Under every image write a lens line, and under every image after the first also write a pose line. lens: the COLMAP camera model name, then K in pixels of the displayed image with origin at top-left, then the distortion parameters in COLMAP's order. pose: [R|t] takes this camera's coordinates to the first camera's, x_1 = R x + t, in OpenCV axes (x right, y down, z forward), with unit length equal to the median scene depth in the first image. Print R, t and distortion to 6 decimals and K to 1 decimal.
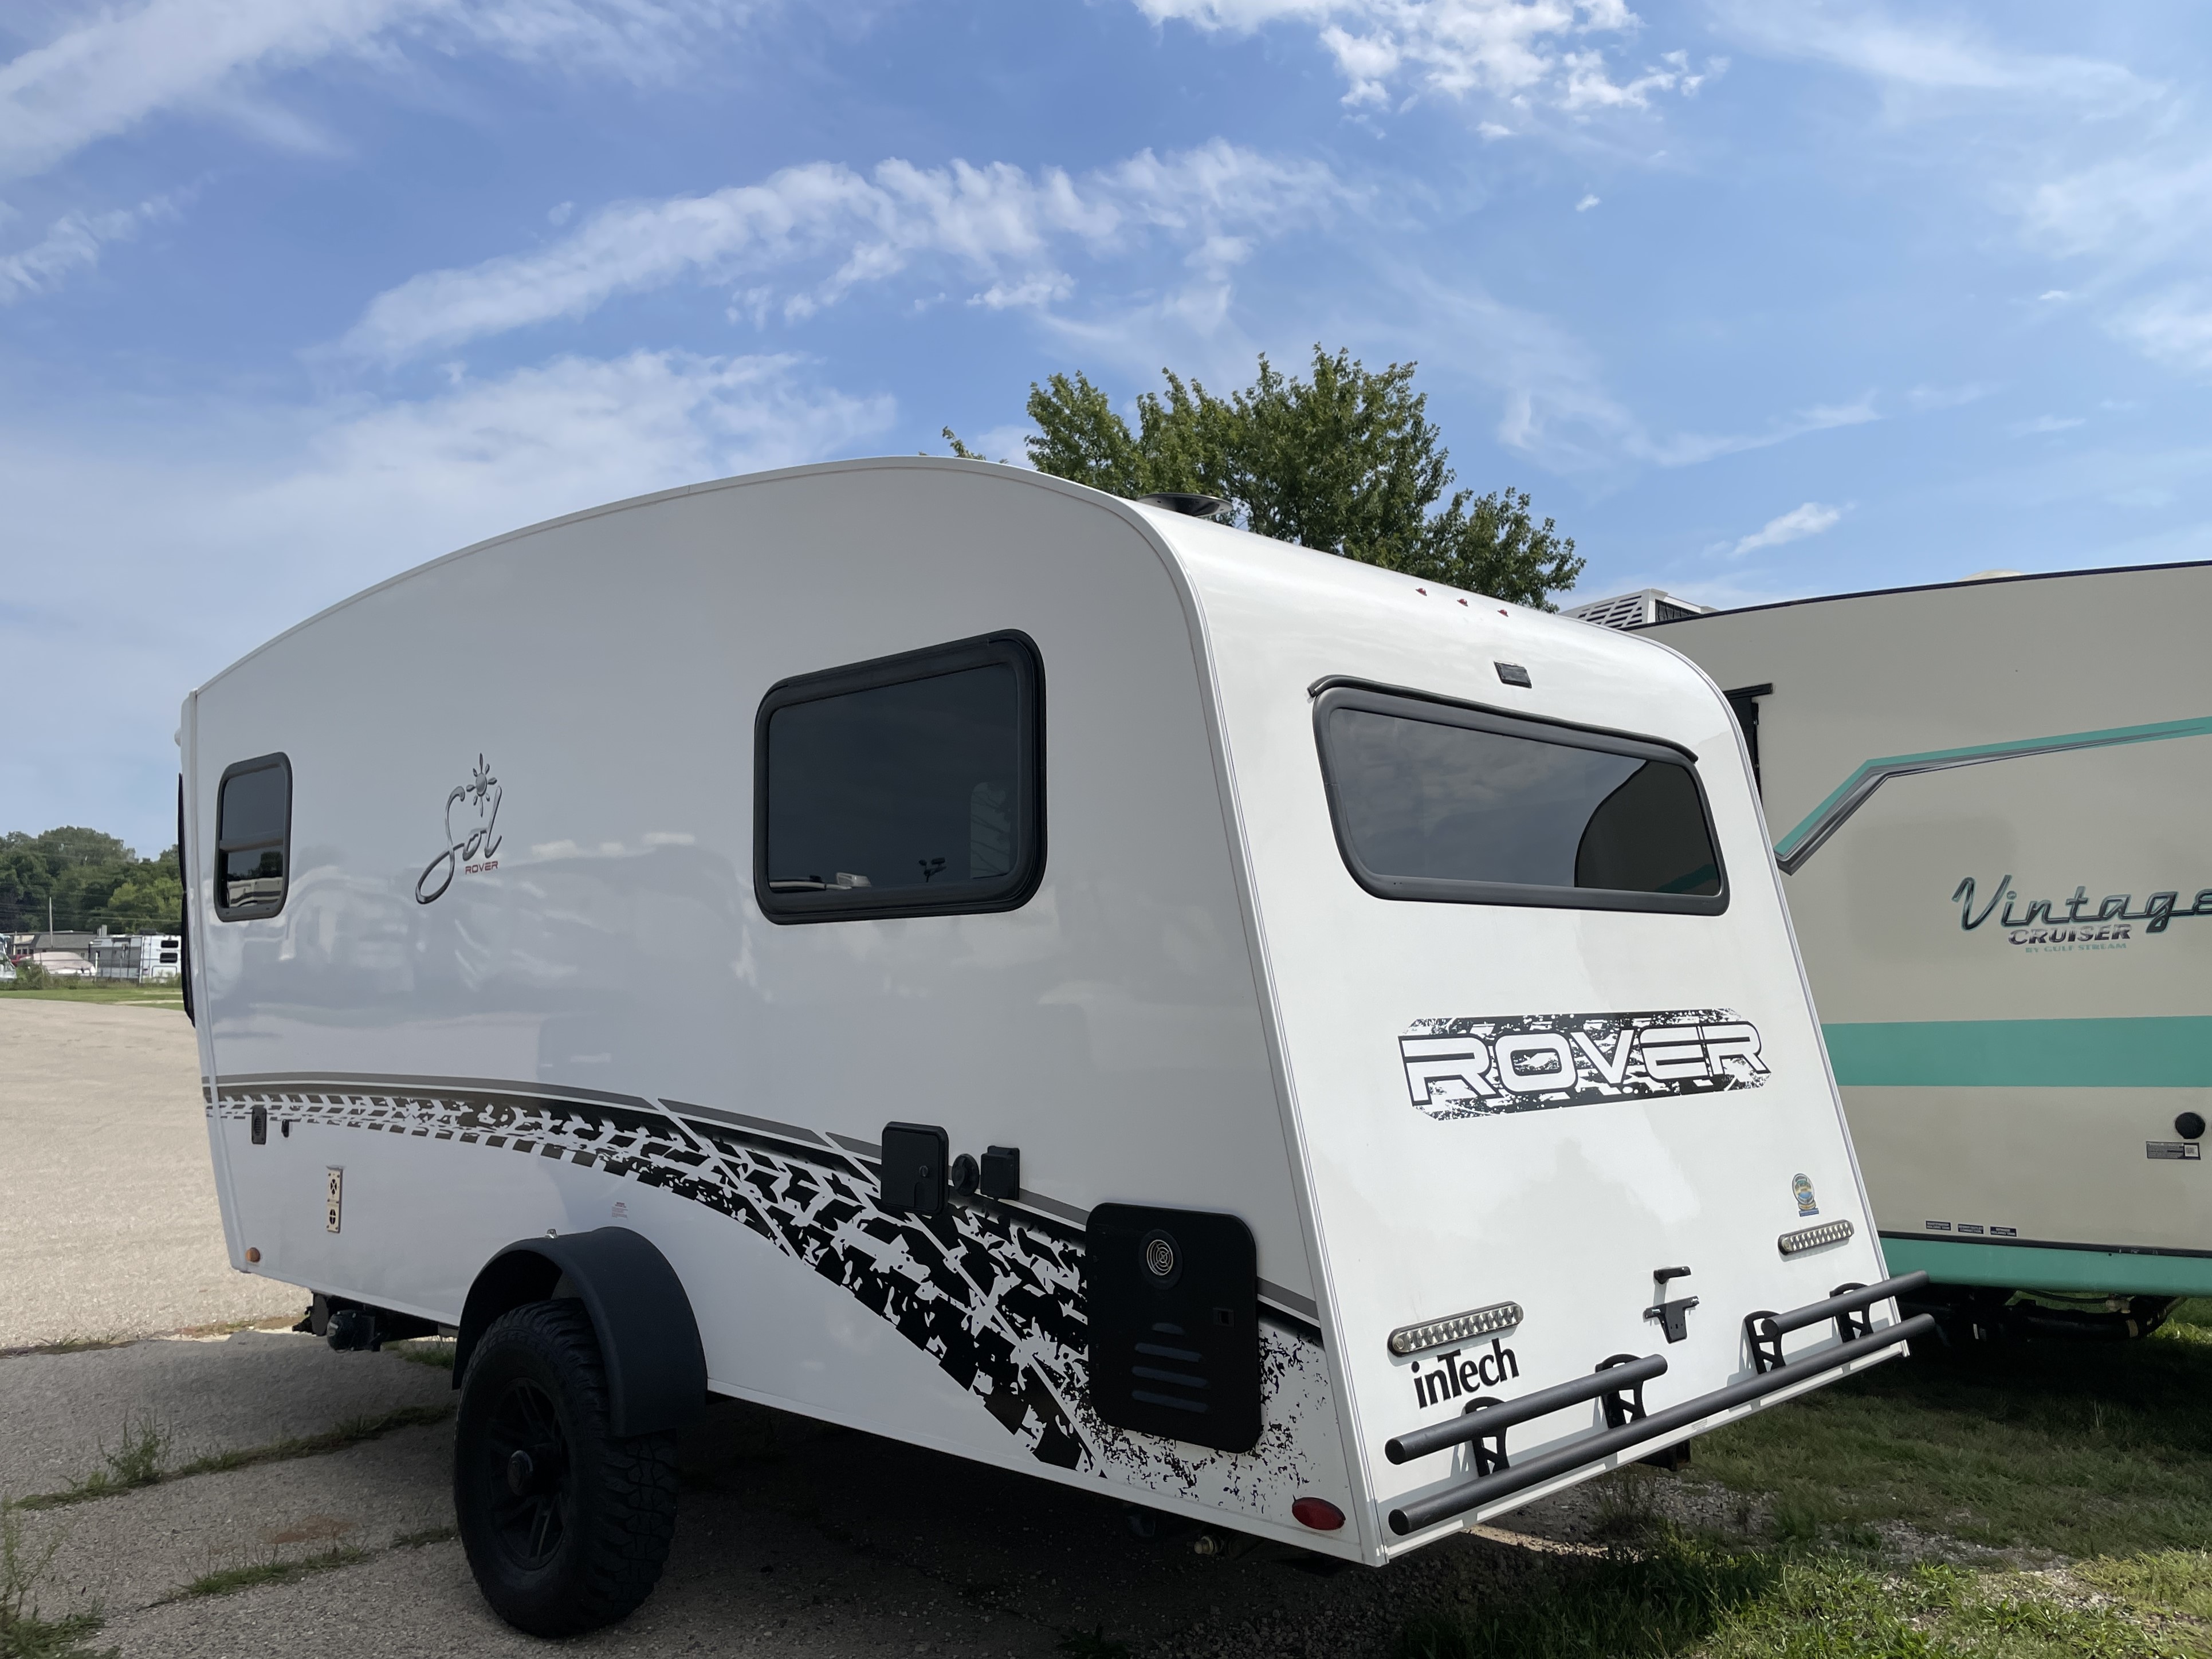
lens RADIAL K [[1703.4, 0, 1113.0], [0, 1703.4, 827.8], [0, 0, 1]] dist [0.038663, -0.014551]
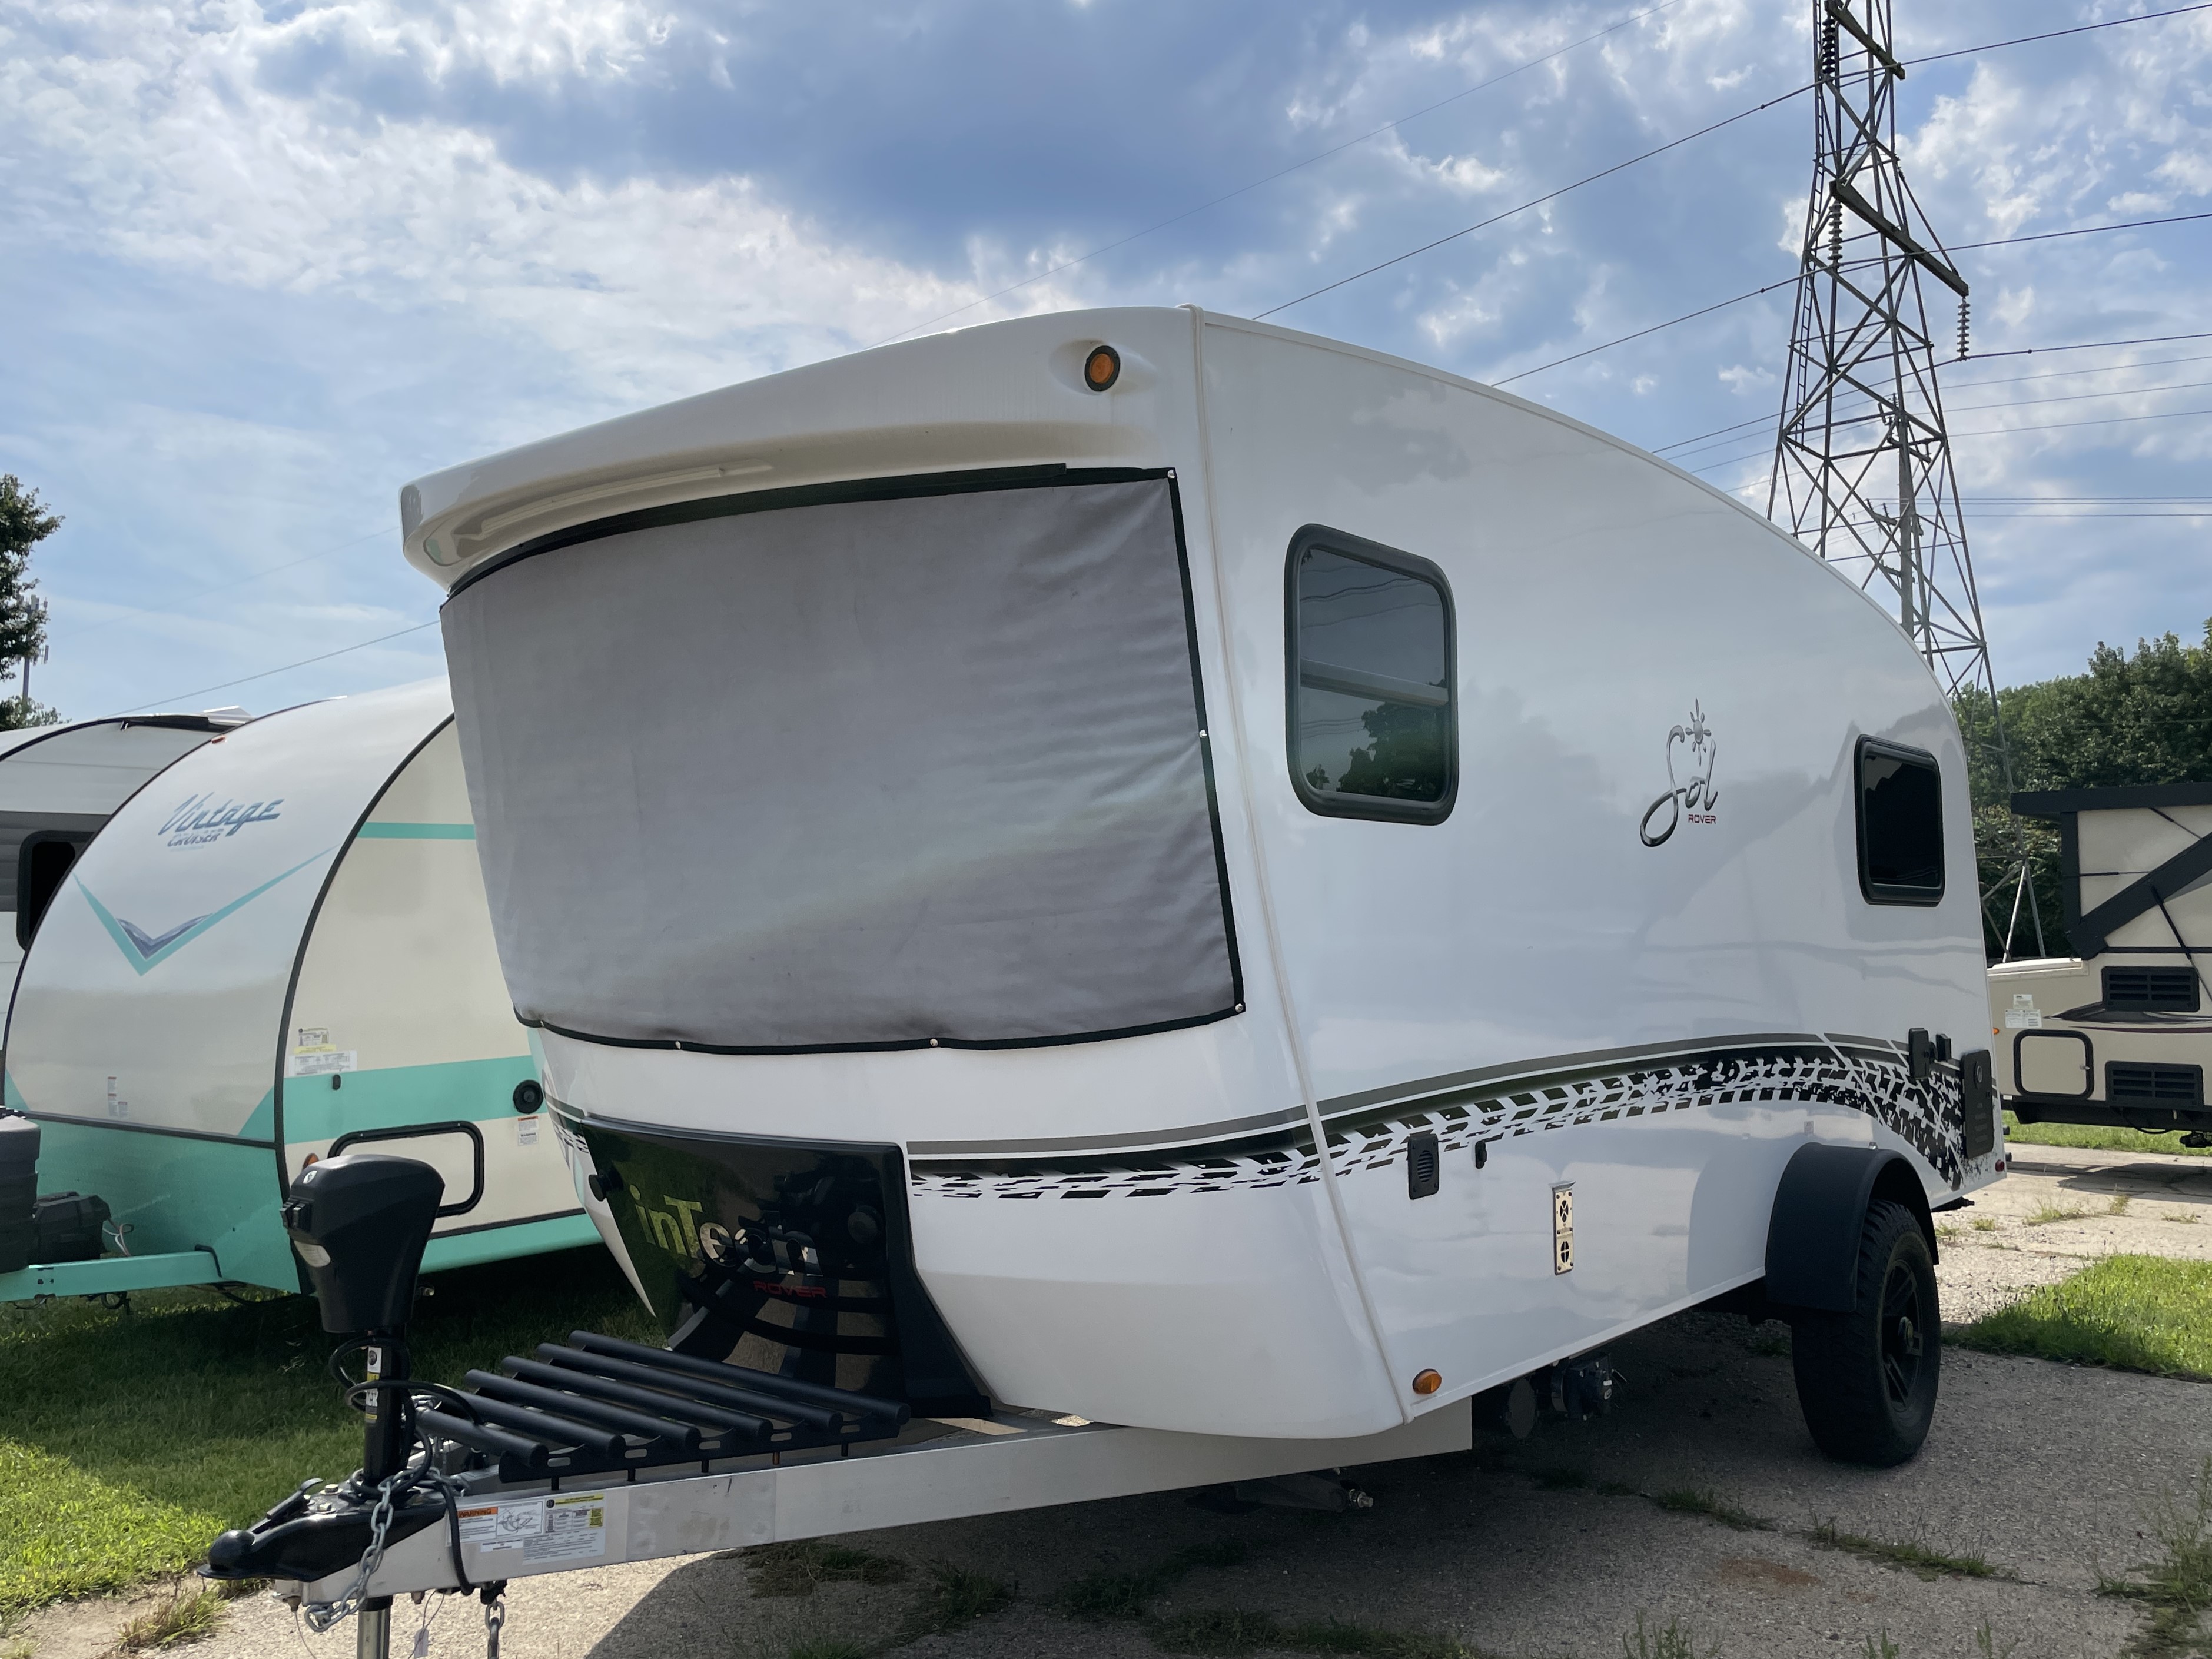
lens RADIAL K [[1703.3, 0, 1104.8], [0, 1703.3, 828.1], [0, 0, 1]] dist [0.038663, -0.014551]
pose [[-0.044135, 0.078685, 0.995922, -2.957182], [-0.091487, 0.992386, -0.082460, 0.311523], [-0.994828, -0.094753, -0.036600, 3.087005]]
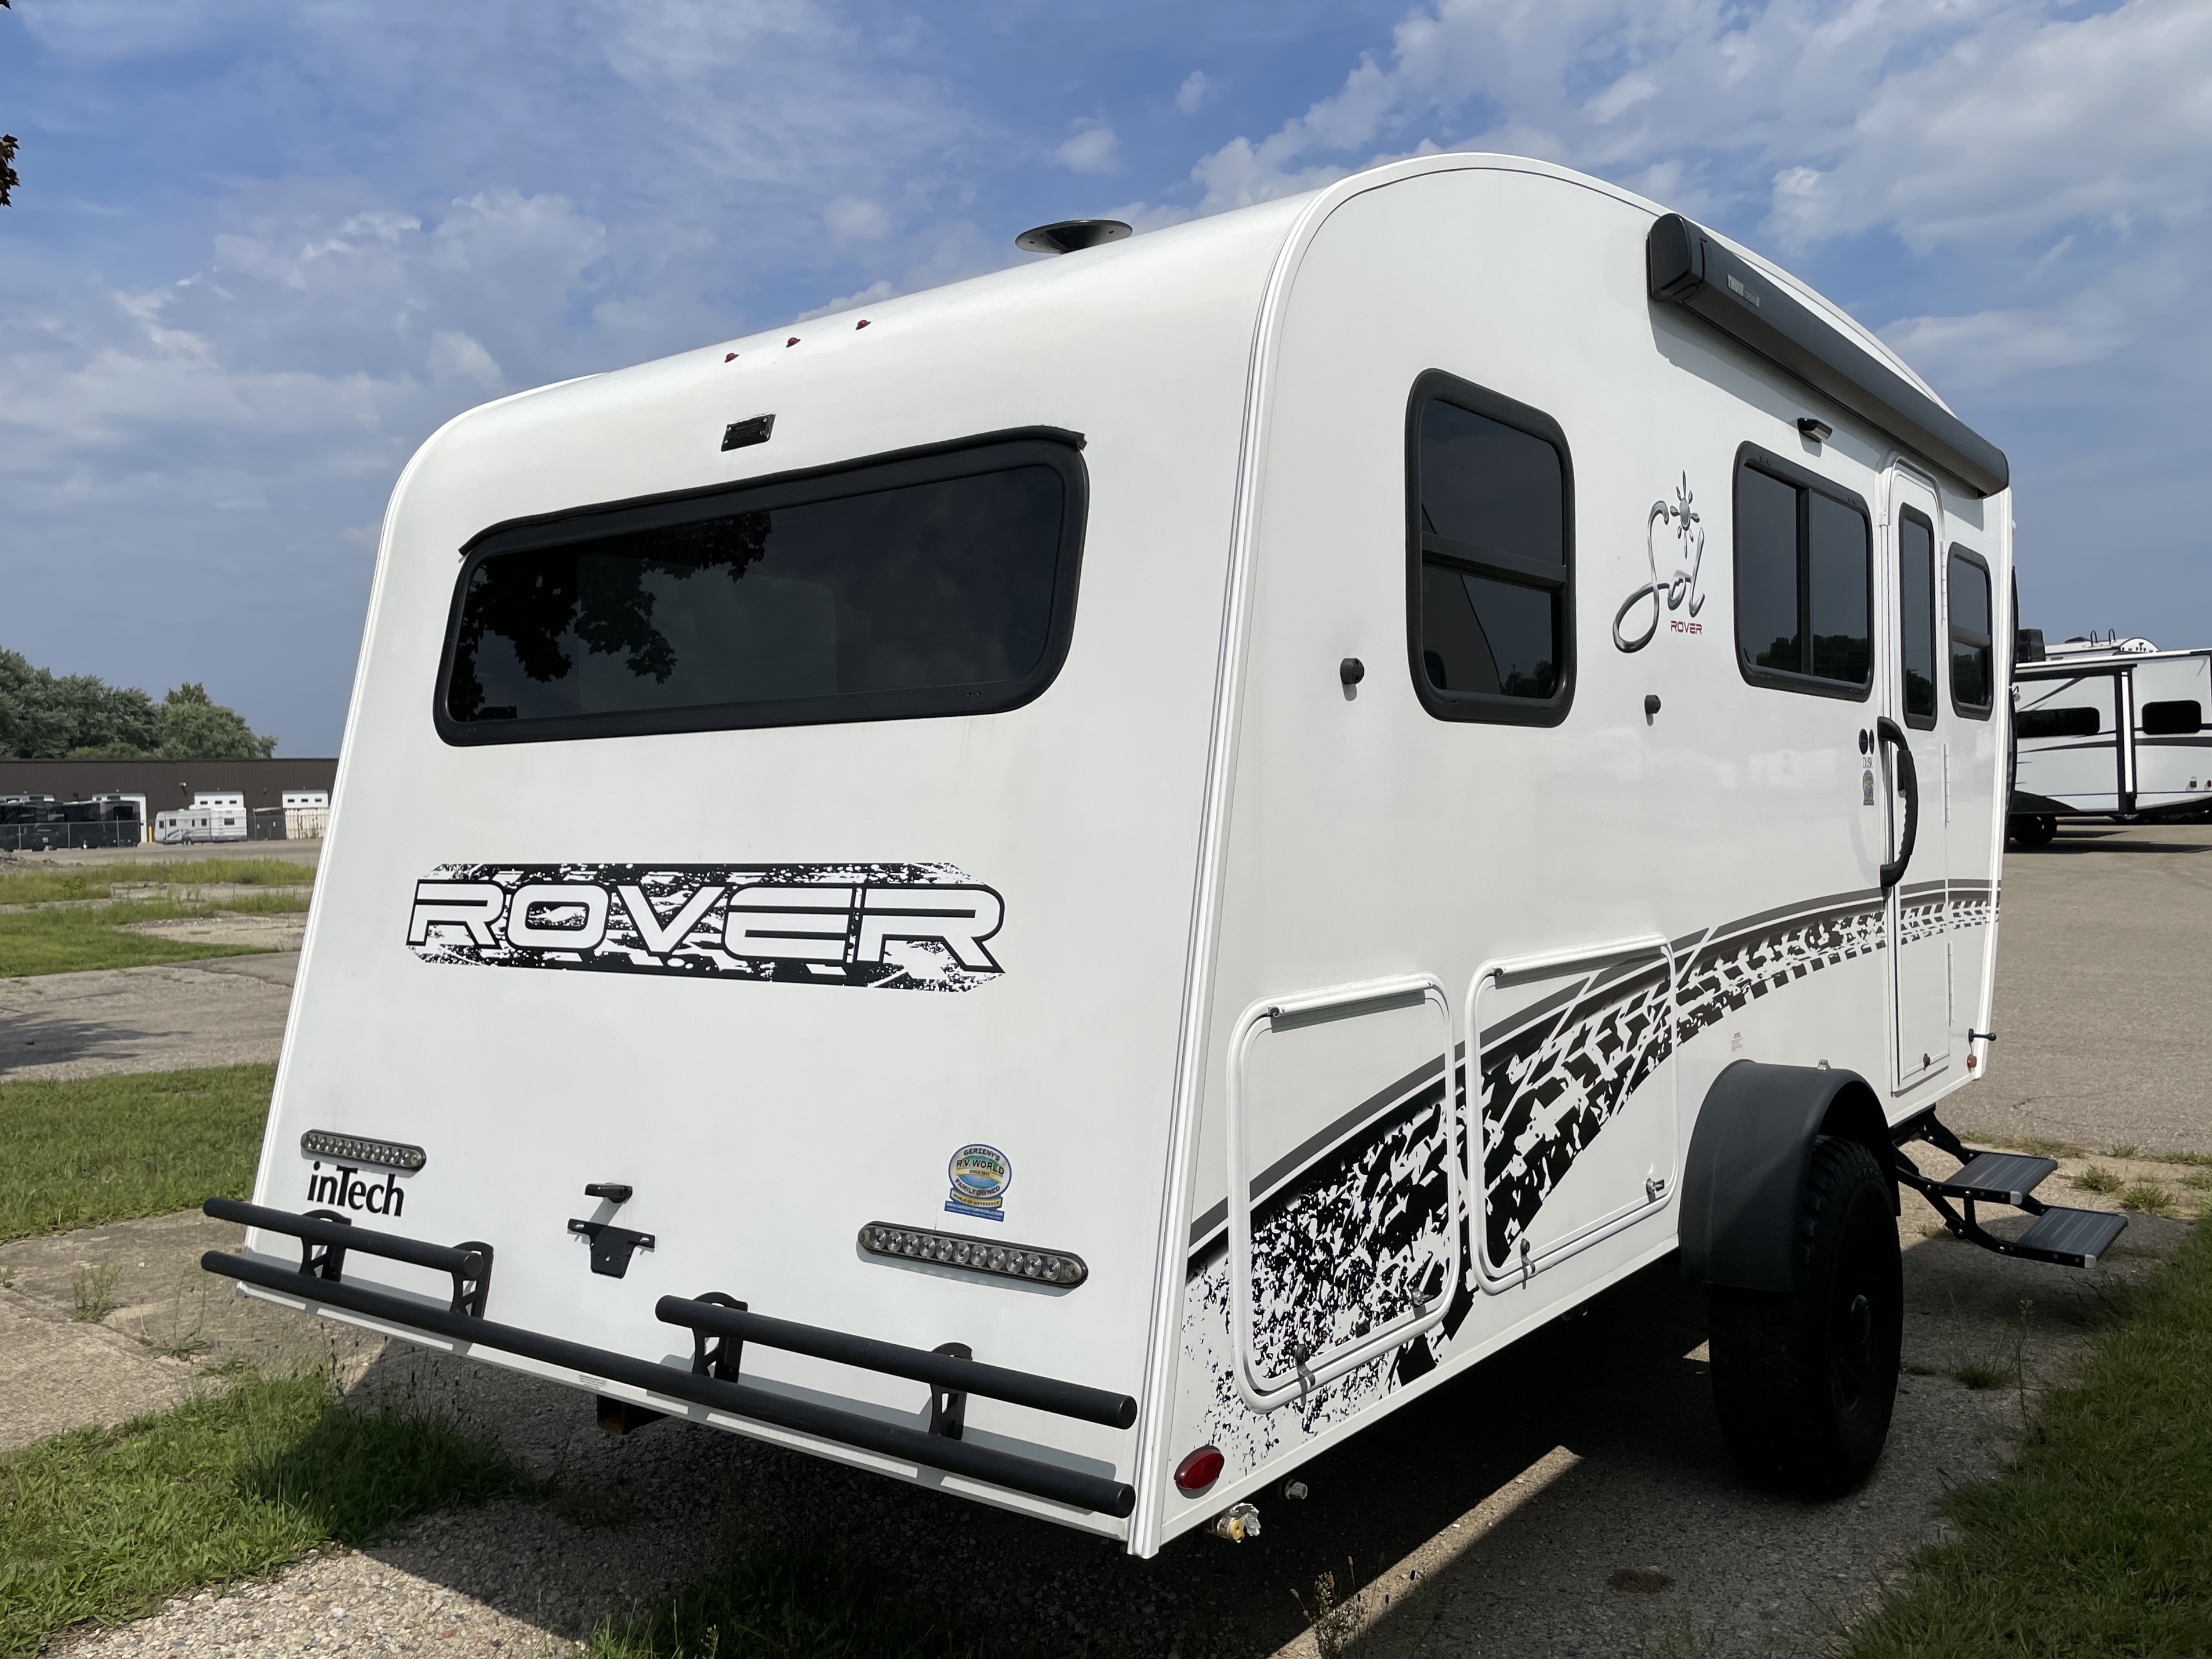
lens RADIAL K [[1703.6, 0, 1113.7], [0, 1703.6, 829.1], [0, 0, 1]] dist [0.038663, -0.014551]
pose [[0.160911, 0.013294, -0.986879, 1.072219], [0.109954, 0.993443, 0.031311, 0.088290], [0.980825, -0.113550, 0.158395, 1.053046]]
